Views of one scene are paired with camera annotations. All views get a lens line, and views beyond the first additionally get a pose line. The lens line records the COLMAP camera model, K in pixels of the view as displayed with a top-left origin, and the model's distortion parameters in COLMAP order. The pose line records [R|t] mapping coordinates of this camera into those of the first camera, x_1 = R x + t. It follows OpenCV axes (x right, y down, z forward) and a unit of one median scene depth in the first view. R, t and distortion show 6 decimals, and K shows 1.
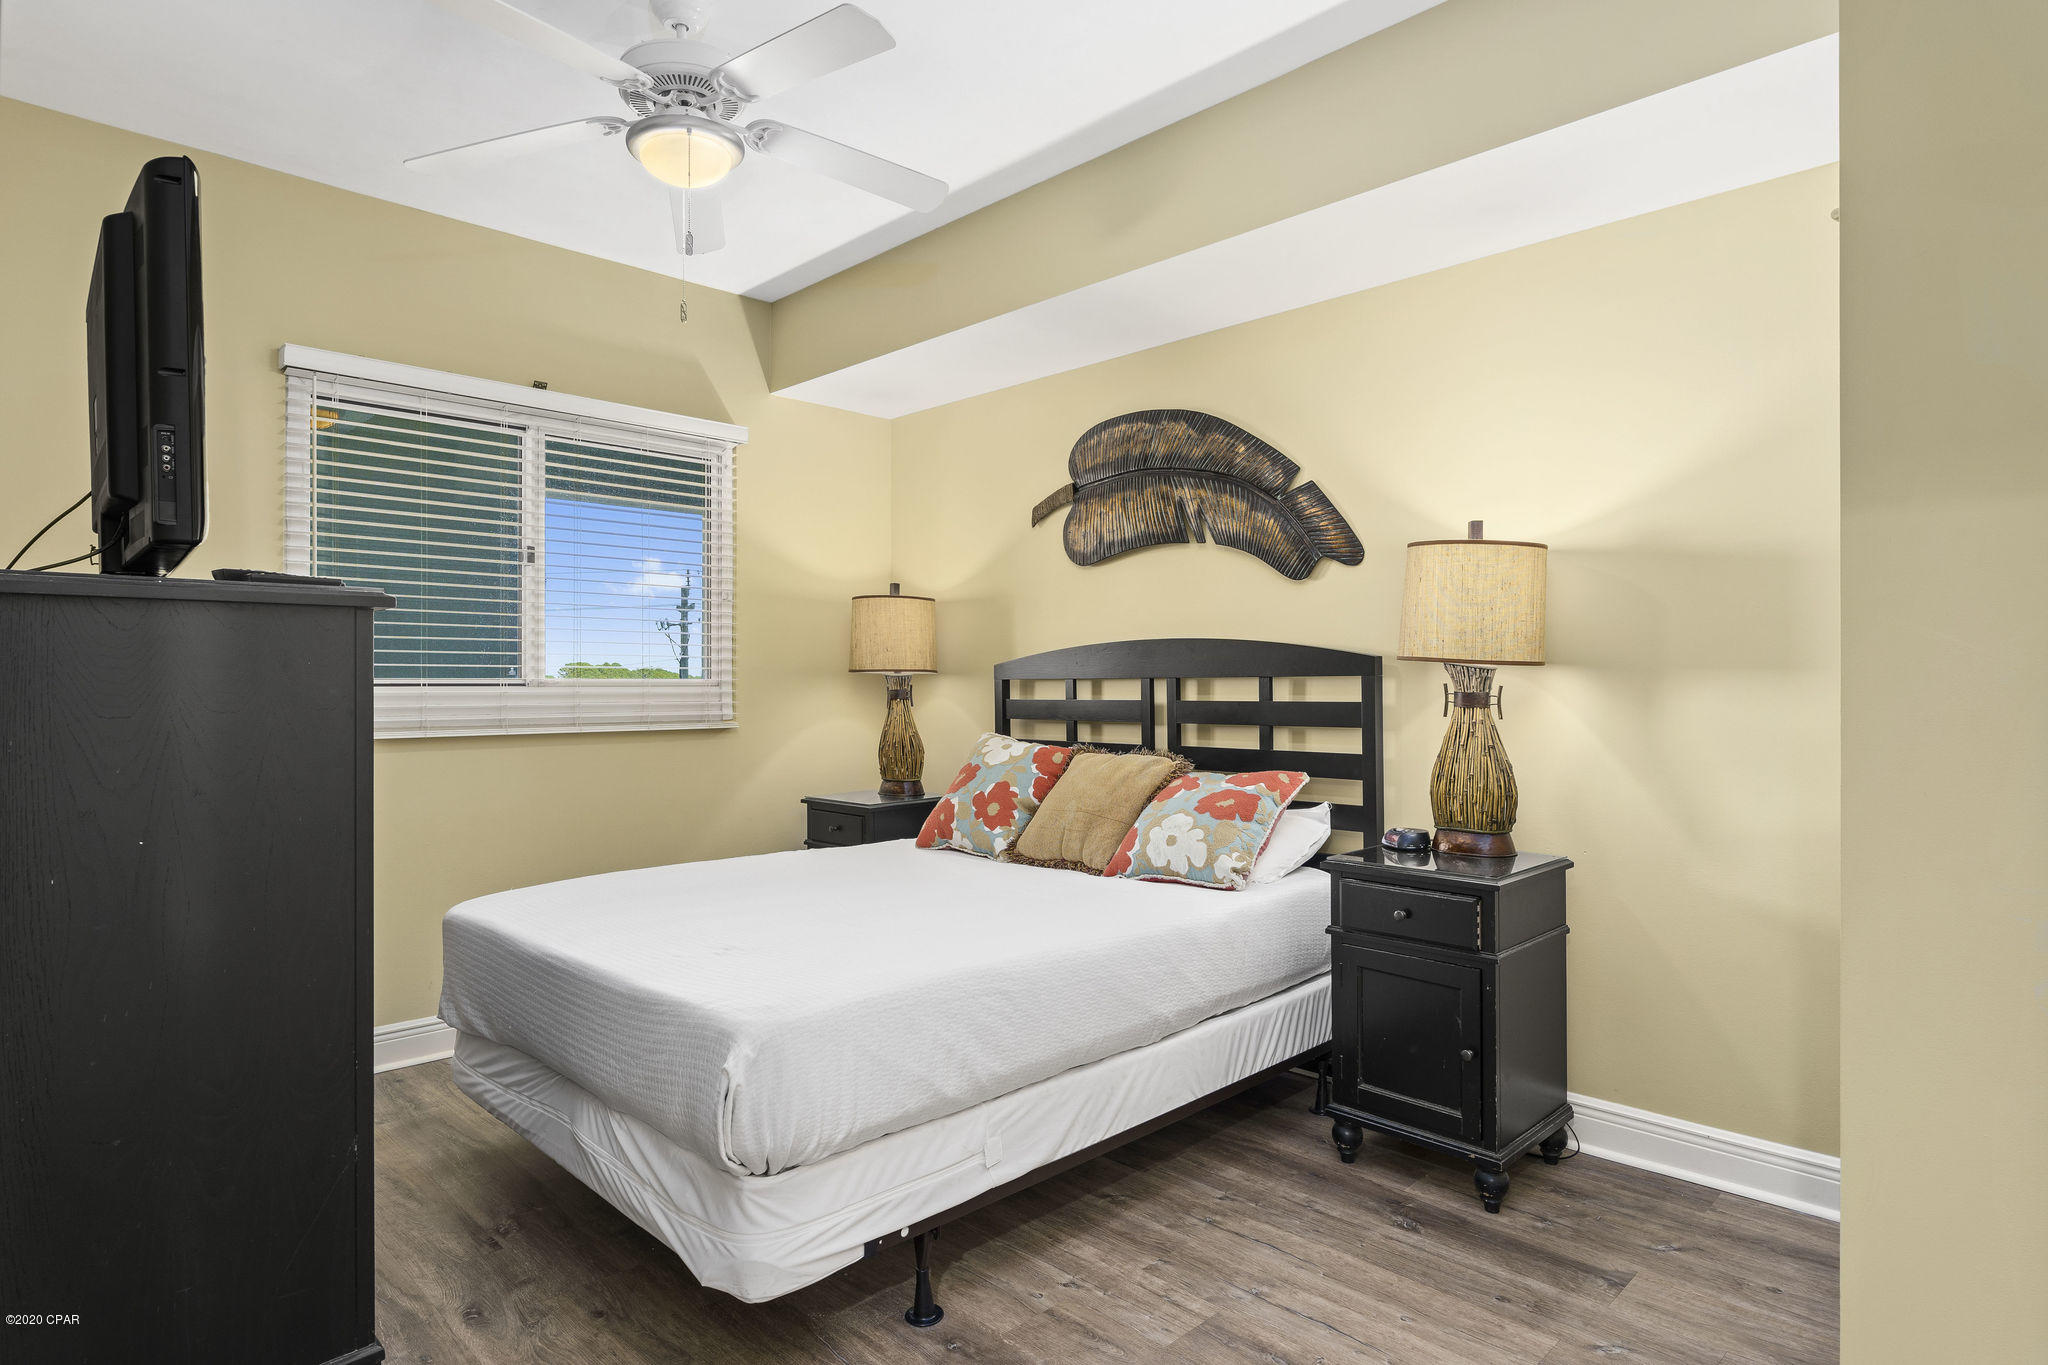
lens RADIAL K [[1115.4, 0, 1024.0], [0, 1115.4, 682.5], [0, 0, 1]] dist [0.001066, 0.000168]
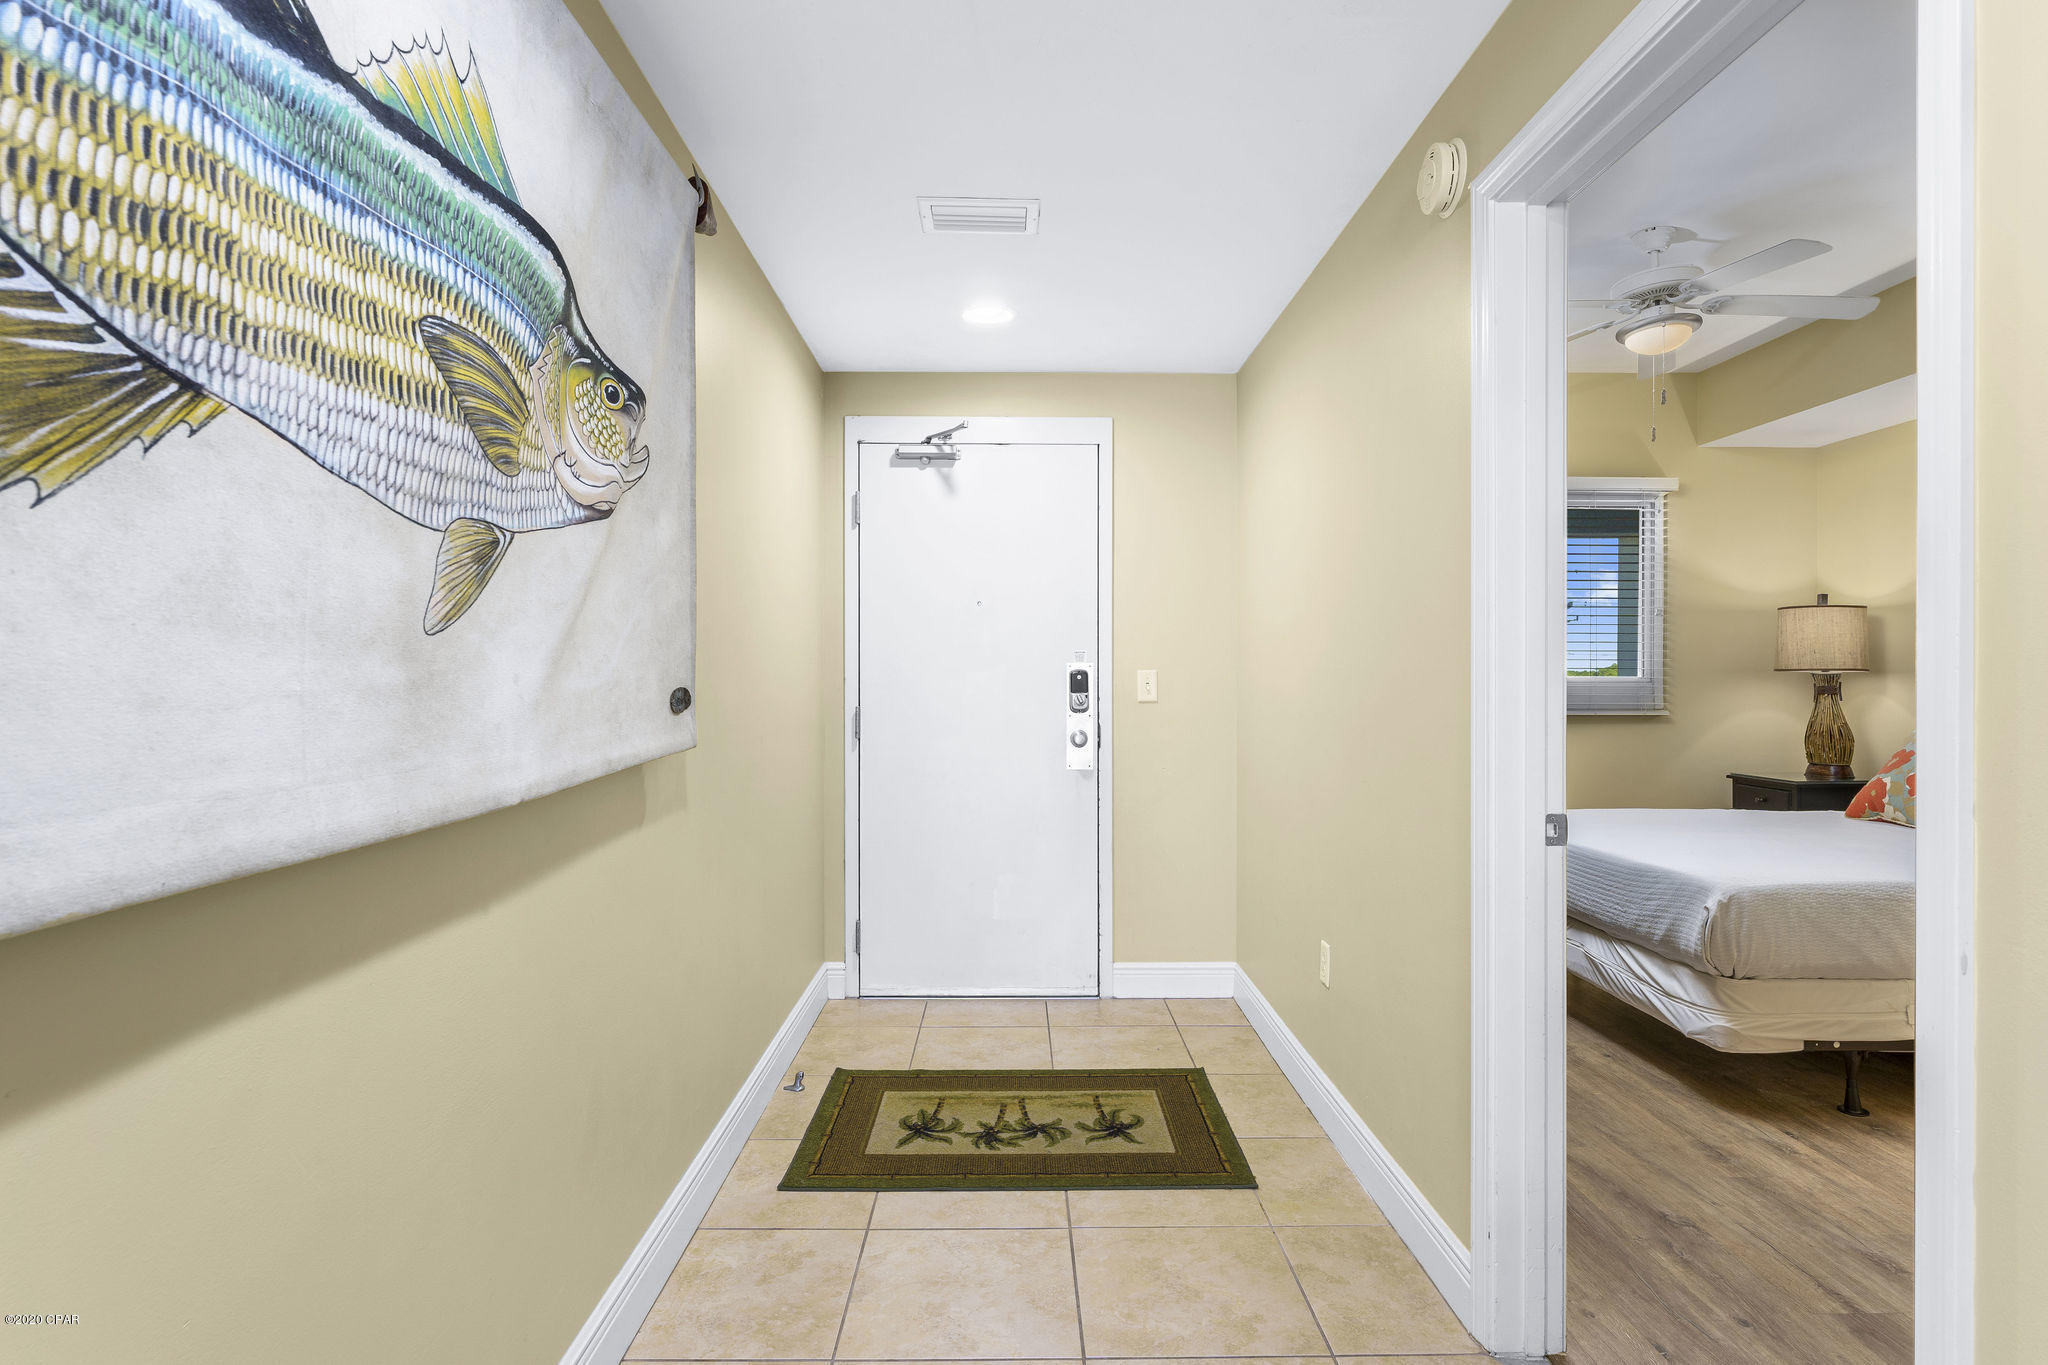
lens RADIAL K [[1048.7, 0, 1028.1], [0, 1048.7, 689.4], [0, 0, 1]] dist [0.000159, 0.000182]
pose [[0.727892, 0.004579, -0.685677, 0.034351], [0.000708, 0.999972, 0.007429, 0.001179], [0.685692, -0.005893, 0.727868, -0.397154]]
